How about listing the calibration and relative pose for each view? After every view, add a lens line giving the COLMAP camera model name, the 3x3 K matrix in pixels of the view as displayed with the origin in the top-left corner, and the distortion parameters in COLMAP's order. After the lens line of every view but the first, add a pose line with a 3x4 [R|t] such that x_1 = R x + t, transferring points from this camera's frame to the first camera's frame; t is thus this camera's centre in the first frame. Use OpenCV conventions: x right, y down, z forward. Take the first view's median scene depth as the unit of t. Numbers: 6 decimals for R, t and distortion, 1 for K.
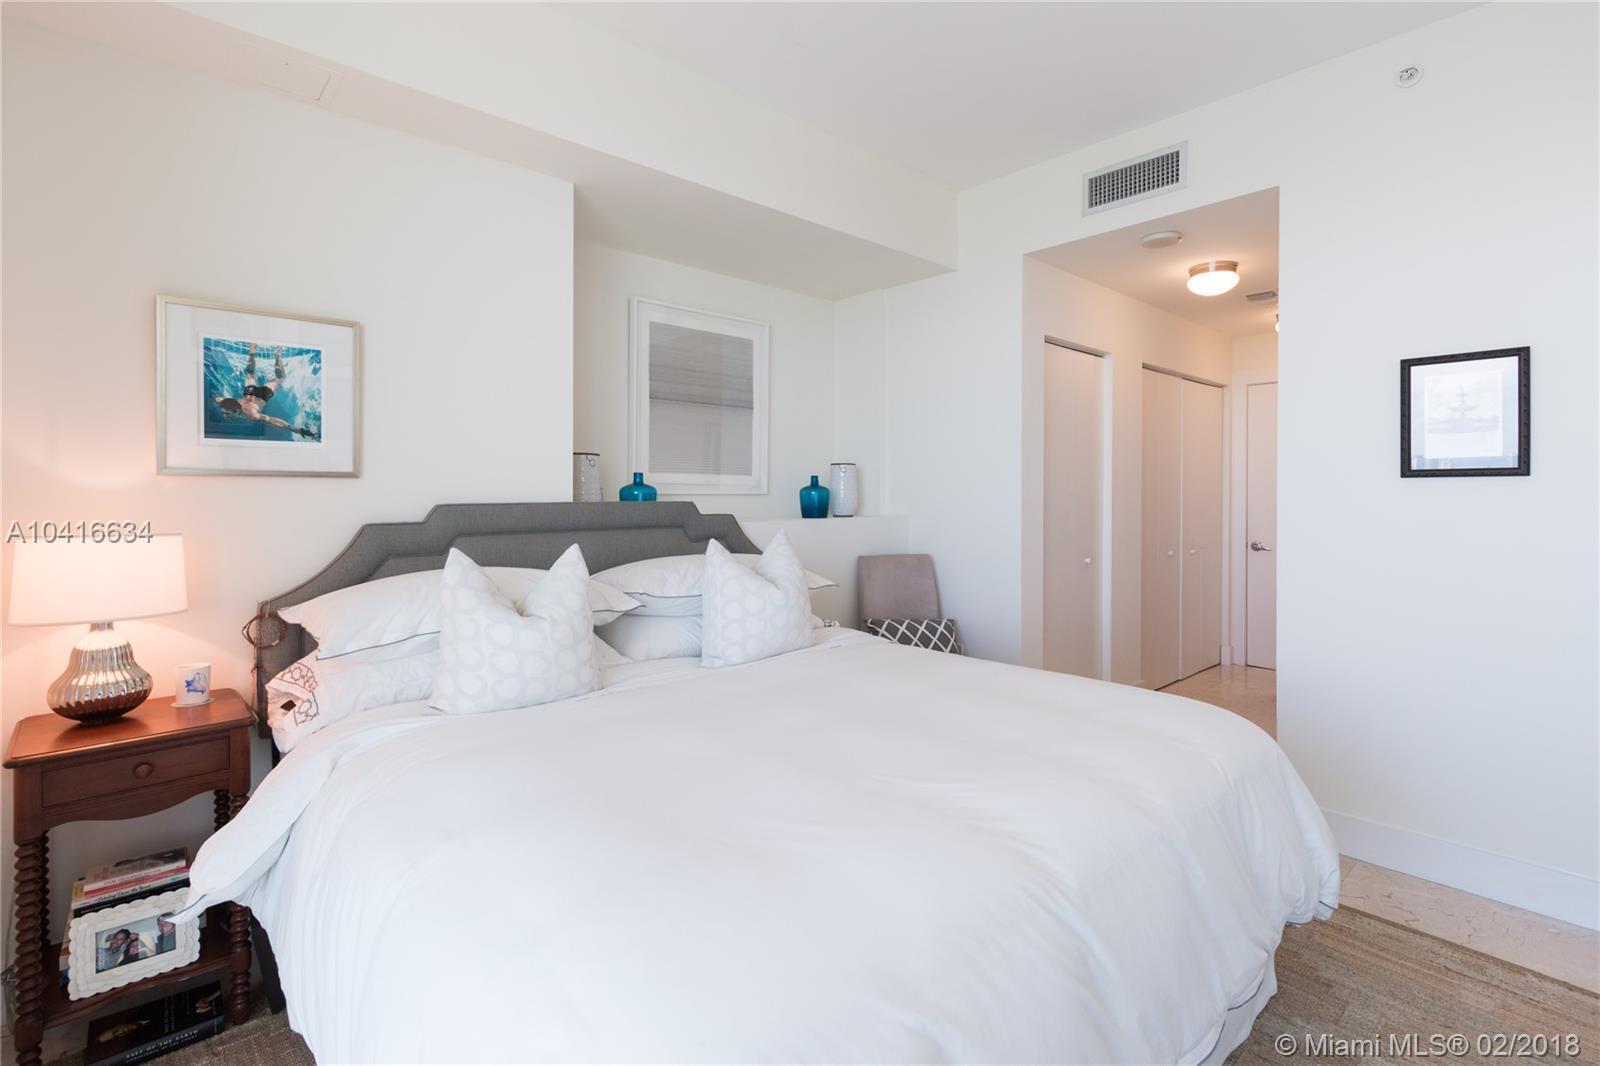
lens RADIAL K [[735.0, 0, 797.9], [0, 735.0, 489.6], [0, 0, 1]] dist [-0.000161, -0.000042]
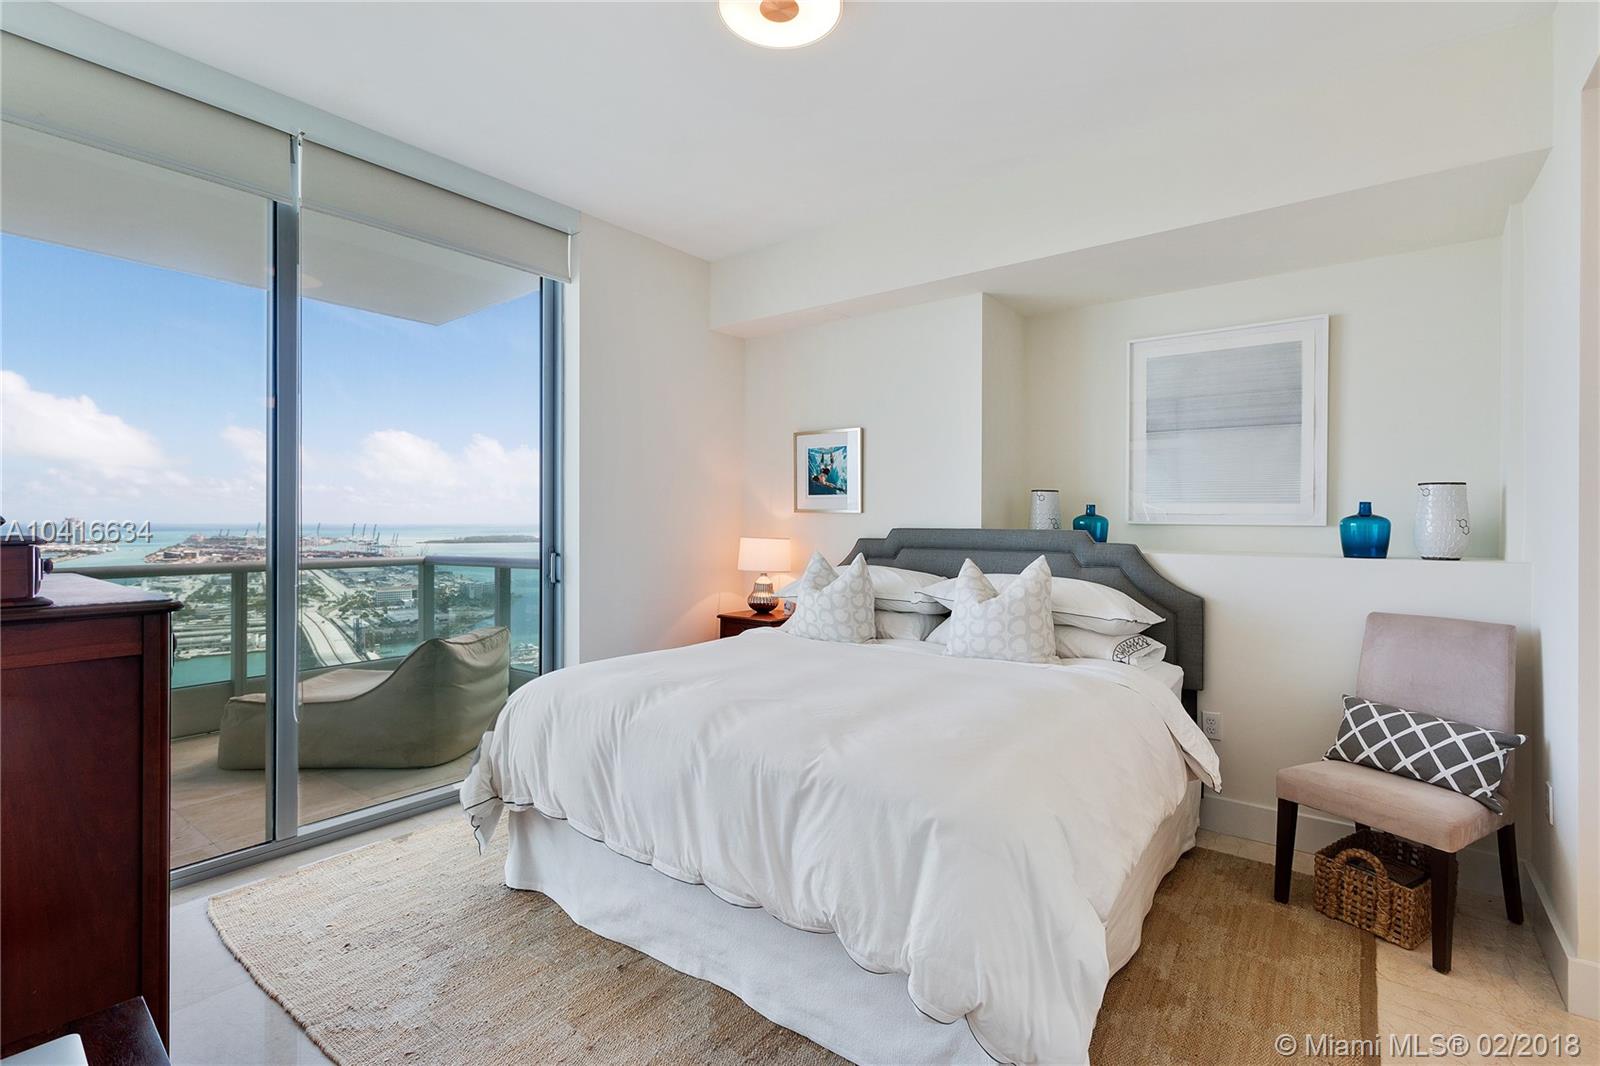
lens RADIAL K [[723.2, 0, 796.6], [0, 723.2, 500.0], [0, 0, 1]] dist [0.001399, 0.000322]
pose [[0.184849, -0.029069, -0.982337, 1.162148], [-0.003812, 0.999534, -0.030296, 0.007118], [0.982760, 0.009345, 0.184652, 0.531620]]
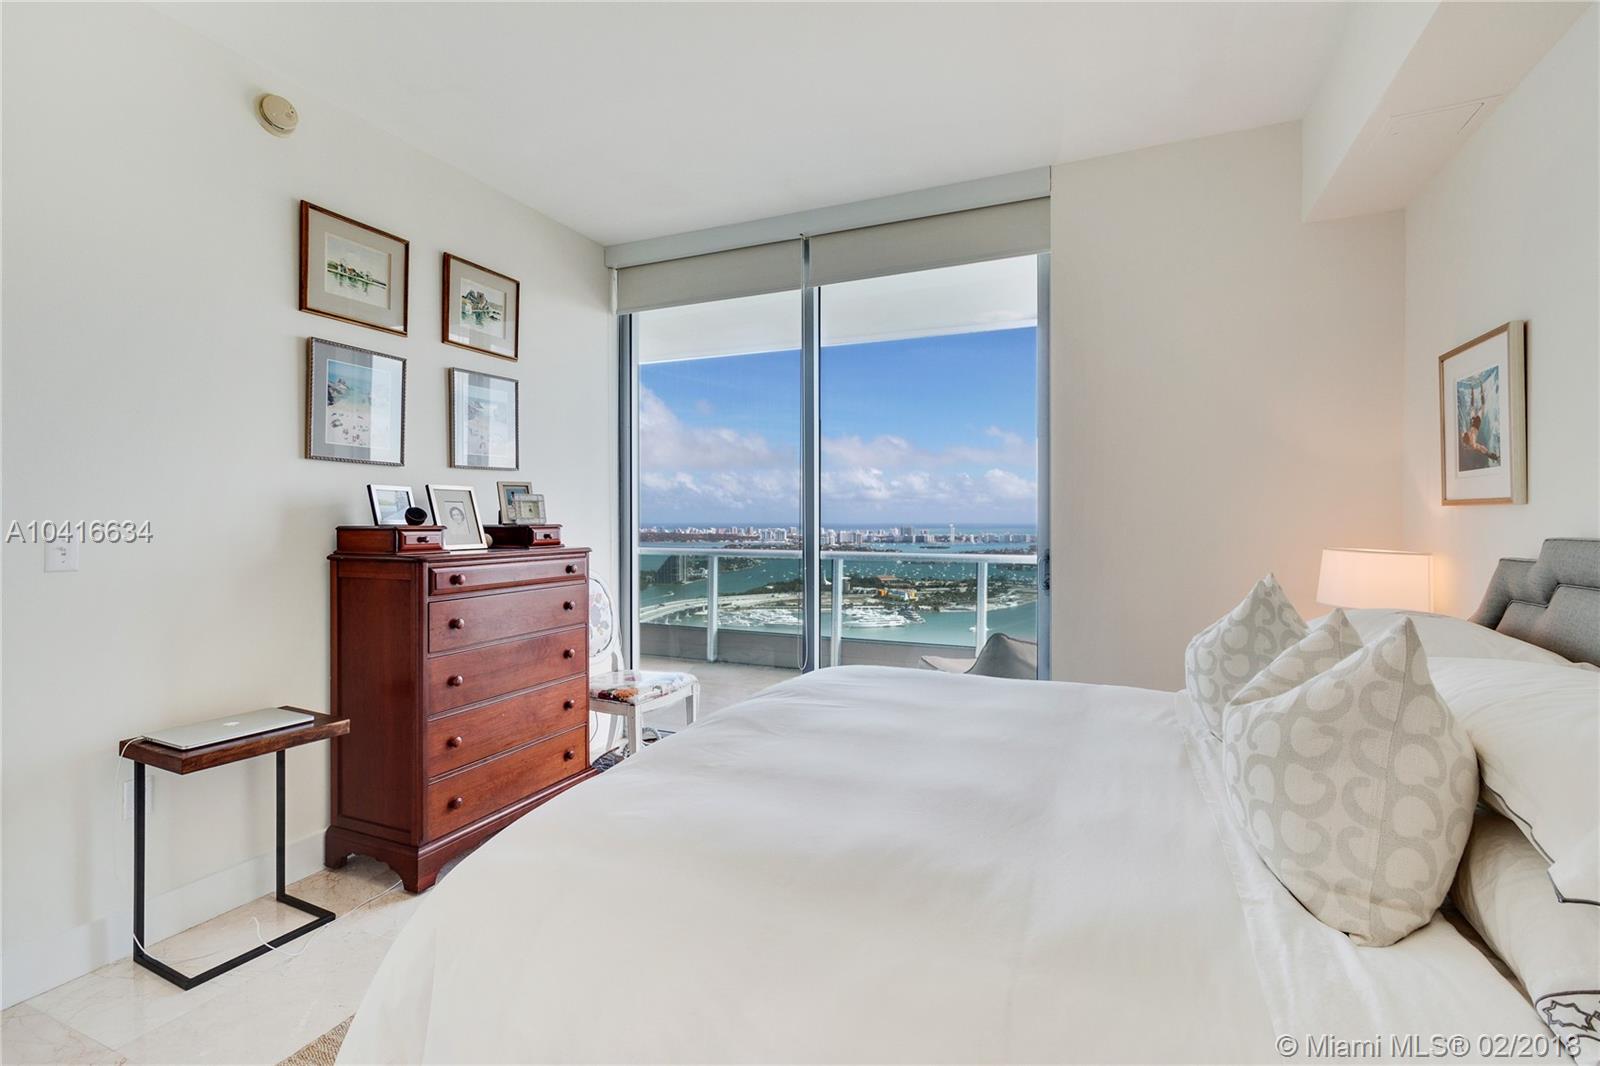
lens RADIAL K [[732.4, 0, 800.8], [0, 732.4, 524.6], [0, 0, 1]] dist [0.000846, 0.000143]
pose [[-0.909735, 0.000956, -0.415189, 0.512883], [-0.002550, 0.999966, 0.007890, 0.002829], [0.415183, 0.008236, -0.909701, 1.472615]]
